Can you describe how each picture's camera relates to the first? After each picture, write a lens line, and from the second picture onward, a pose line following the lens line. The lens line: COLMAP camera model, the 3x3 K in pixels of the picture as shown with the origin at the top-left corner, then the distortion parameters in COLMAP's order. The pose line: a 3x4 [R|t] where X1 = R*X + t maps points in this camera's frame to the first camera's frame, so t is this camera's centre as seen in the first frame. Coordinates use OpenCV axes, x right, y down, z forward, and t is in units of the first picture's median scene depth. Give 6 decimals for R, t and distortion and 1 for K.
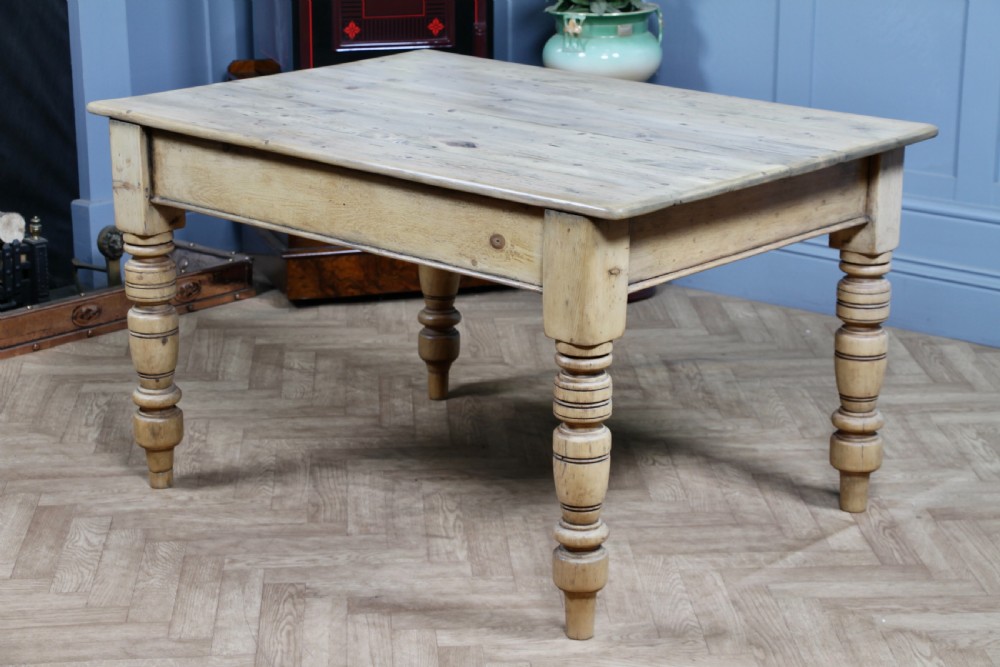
lens RADIAL K [[2292.4, 0, 509.0], [0, 2292.4, 348.4], [0, 0, 1]] dist [0.323253, 0.845127]
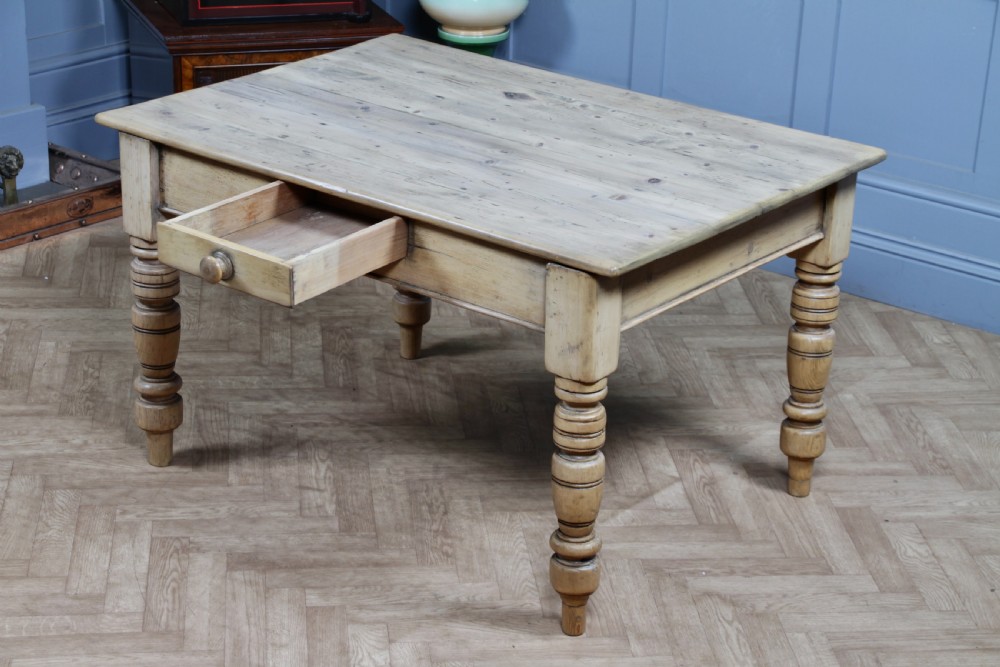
lens RADIAL K [[2272.1, 0, 498.2], [0, 2272.1, 344.9], [0, 0, 1]] dist [0.332669, 0.792896]
pose [[0.998727, 0.020018, 0.046304, 0.007807], [-0.024877, 0.993963, 0.106855, -0.107714], [-0.043885, -0.107870, 0.993196, -0.098885]]
